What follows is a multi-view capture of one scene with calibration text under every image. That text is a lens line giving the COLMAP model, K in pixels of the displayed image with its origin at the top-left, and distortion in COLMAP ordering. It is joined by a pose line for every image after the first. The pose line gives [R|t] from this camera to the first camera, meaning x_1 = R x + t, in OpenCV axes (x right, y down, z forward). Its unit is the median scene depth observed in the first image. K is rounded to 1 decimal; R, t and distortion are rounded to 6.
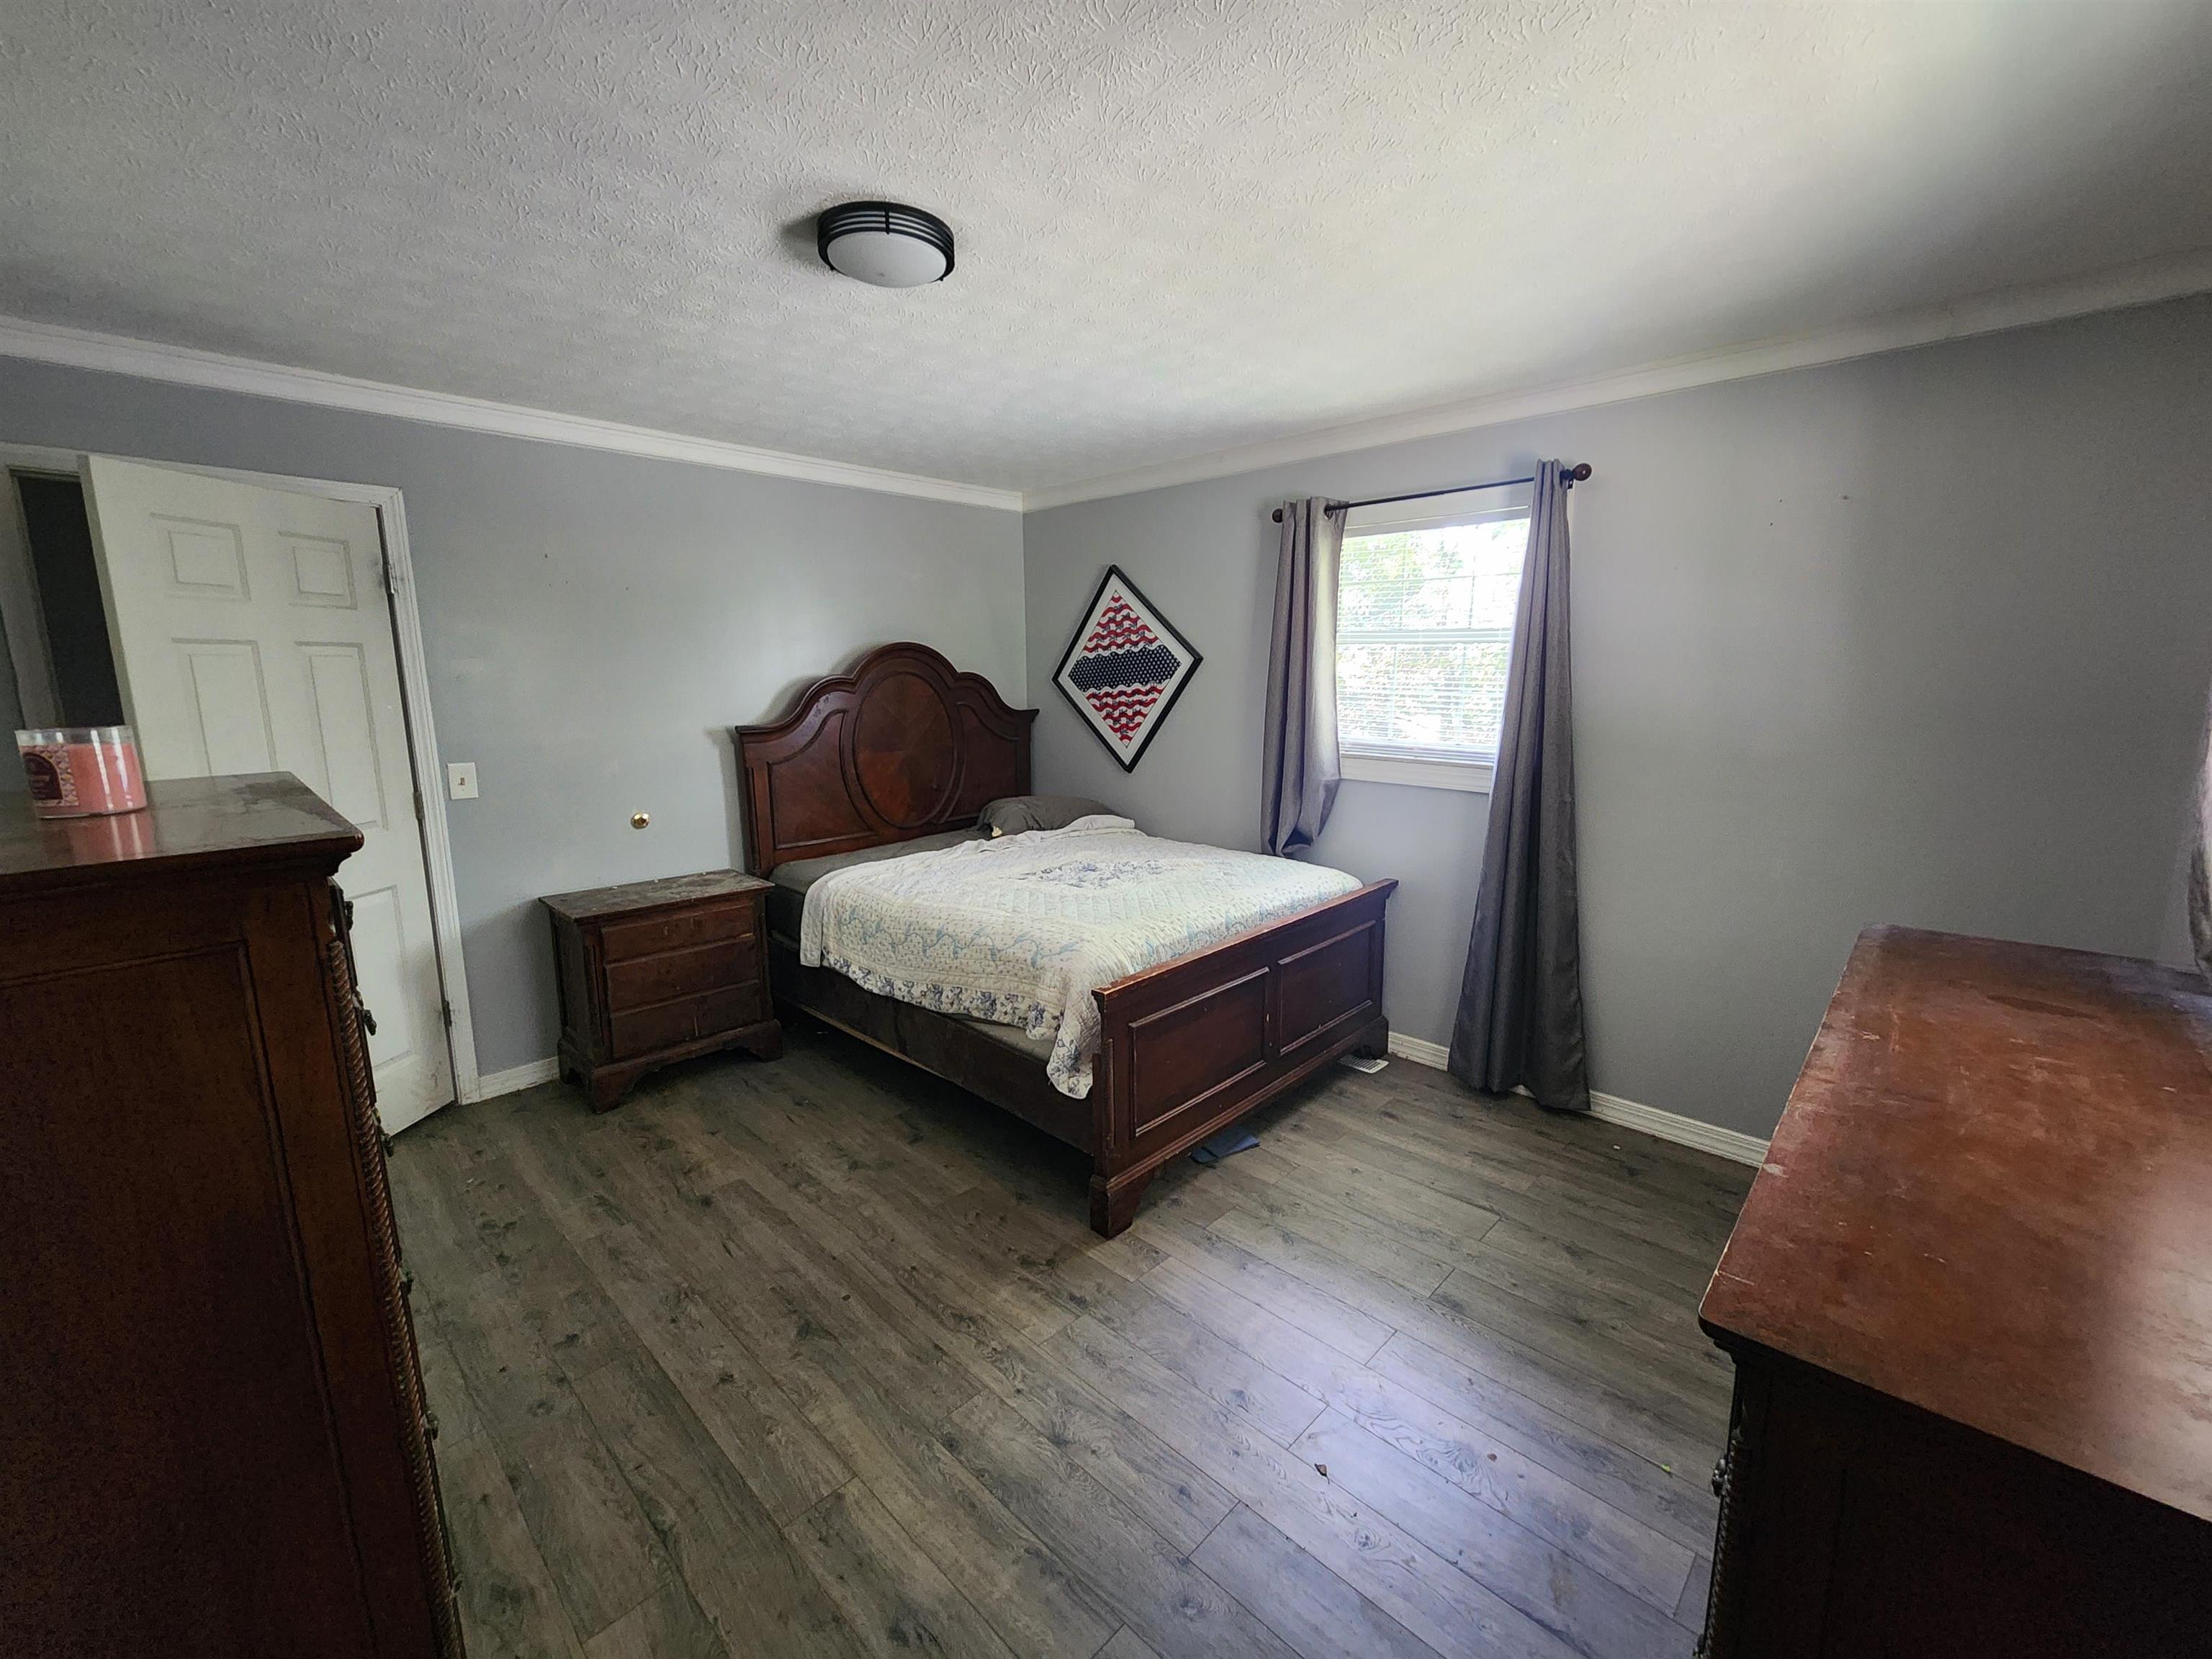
lens RADIAL K [[910.2, 0, 1112.1], [0, 910.2, 831.1], [0, 0, 1]] dist [0.003466, -0.000559]
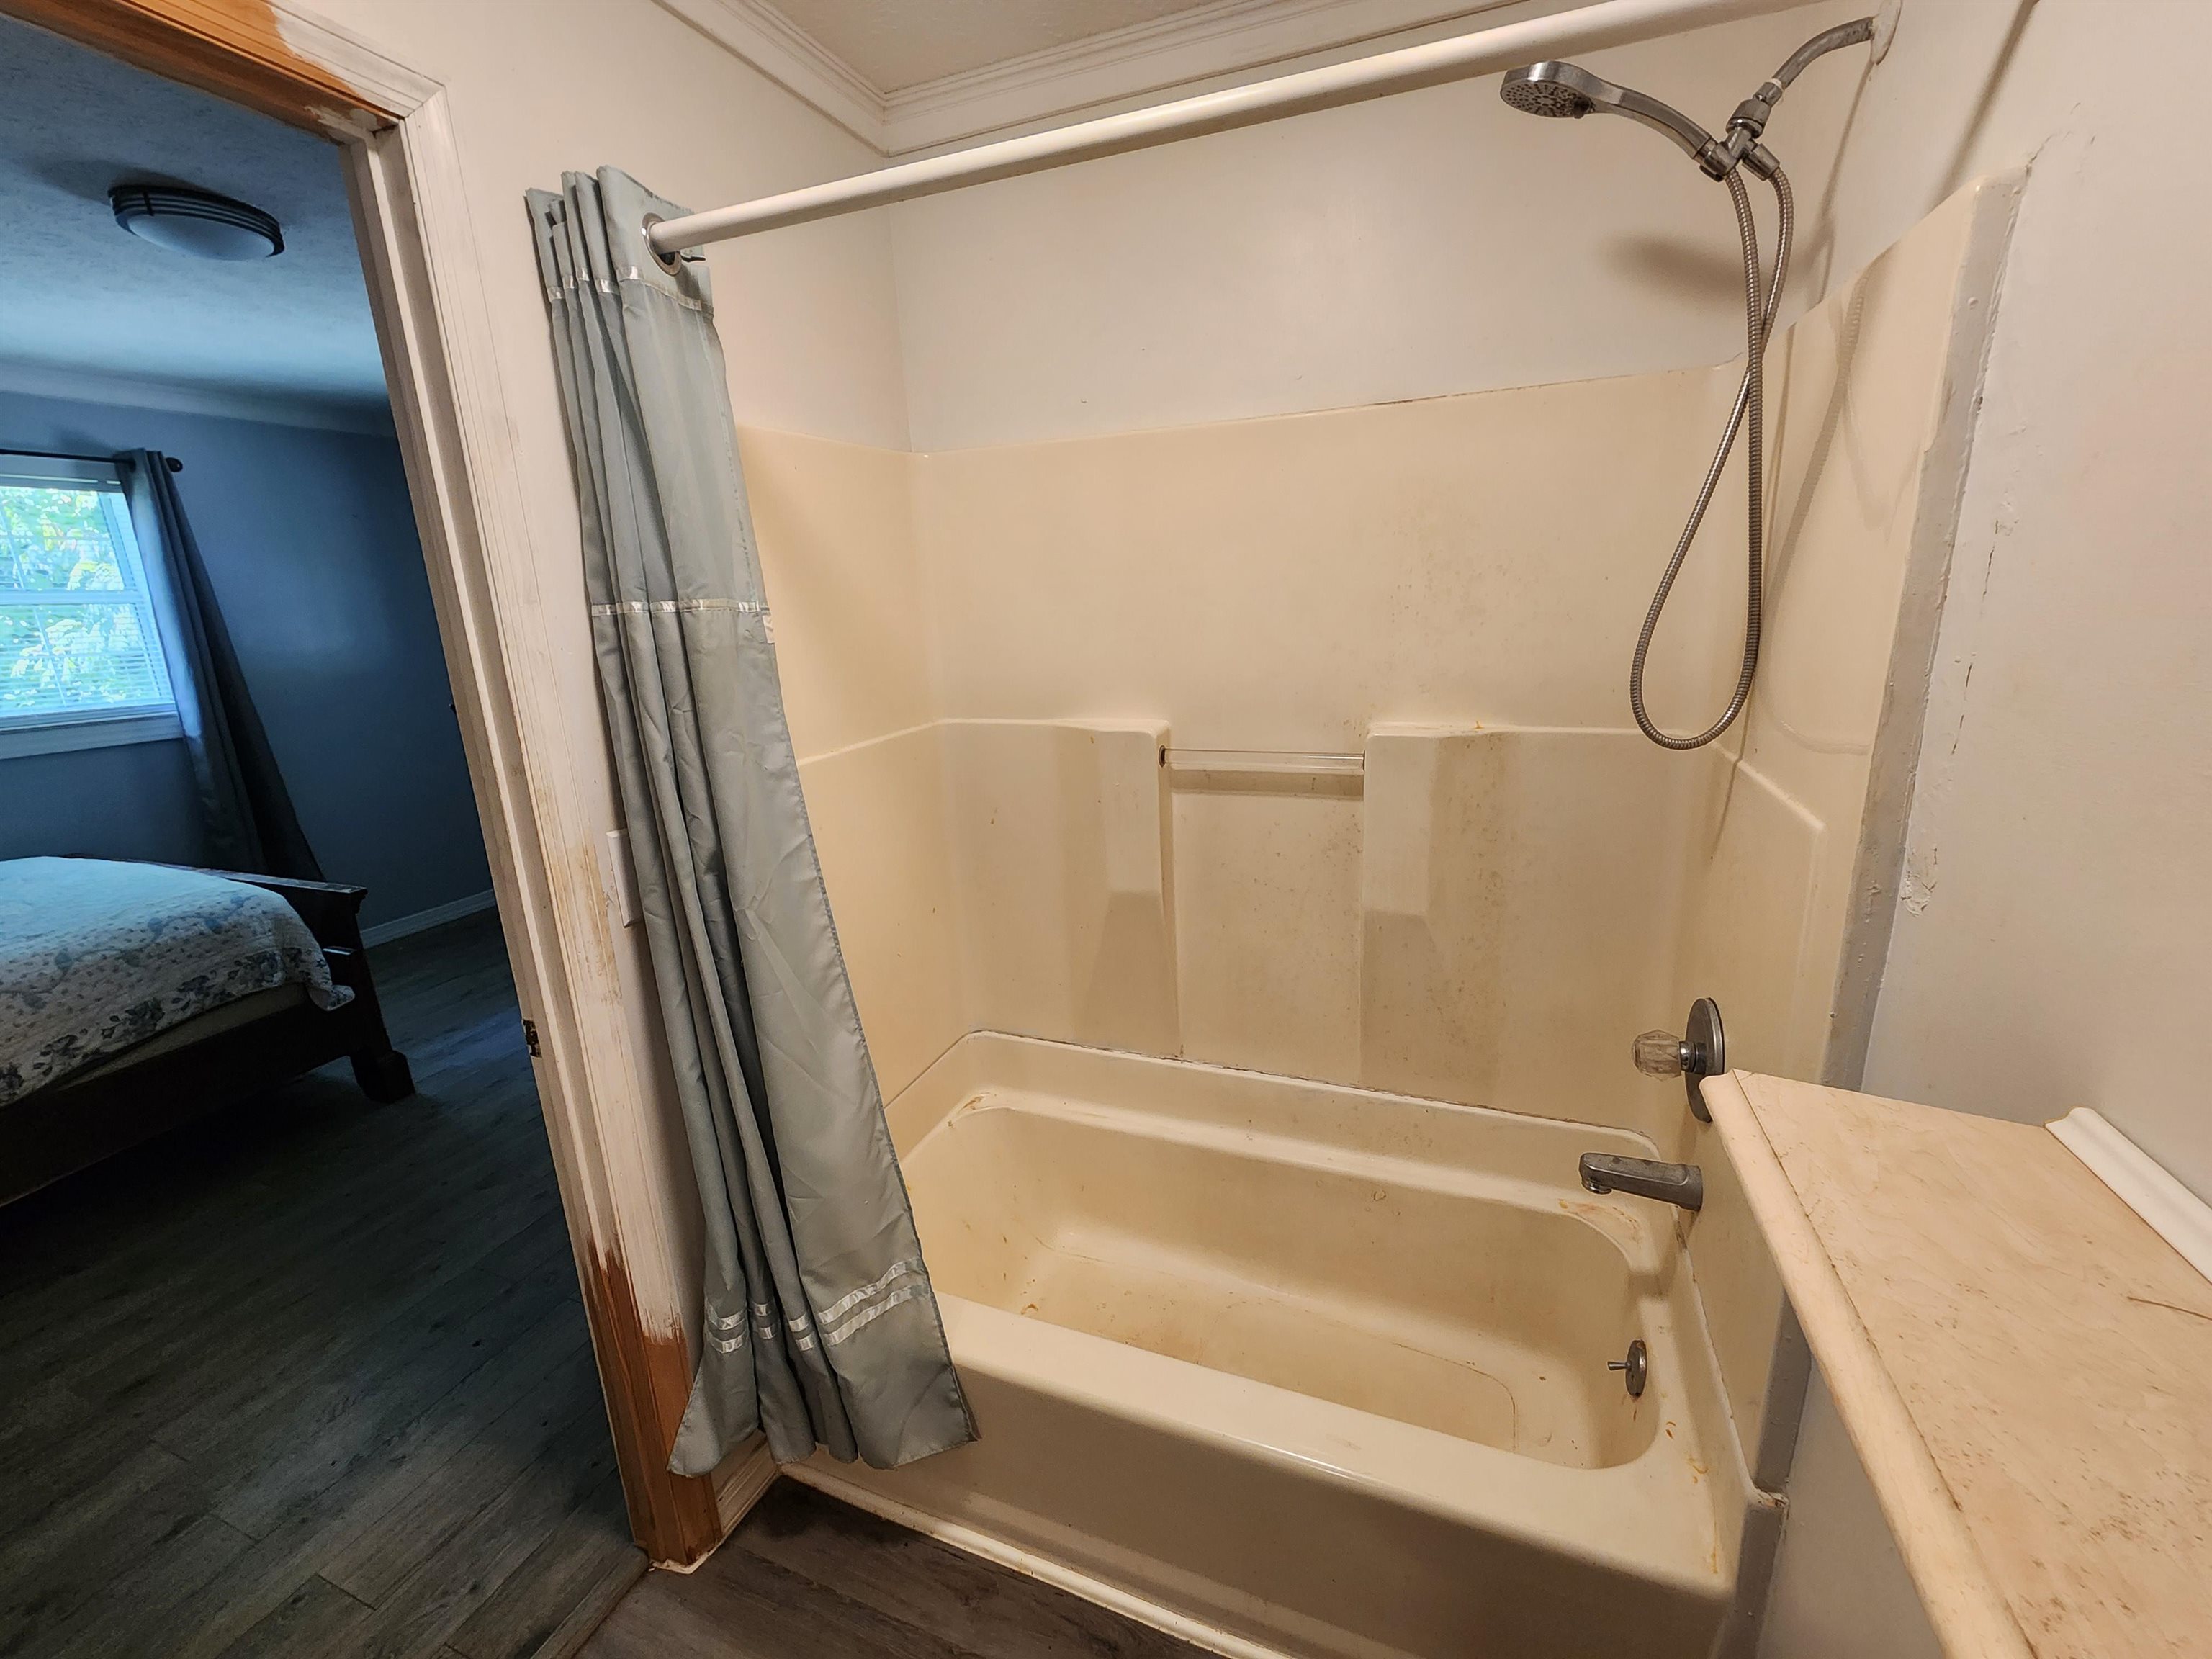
lens RADIAL K [[910.2, 0, 1107.2], [0, 910.2, 822.2], [0, 0, 1]] dist [0.003466, -0.000559]
pose [[-0.381649, -0.213730, 0.899257, -1.239162], [0.206328, 0.928650, 0.308283, -0.061416], [-0.900984, 0.303198, -0.310320, 0.394550]]
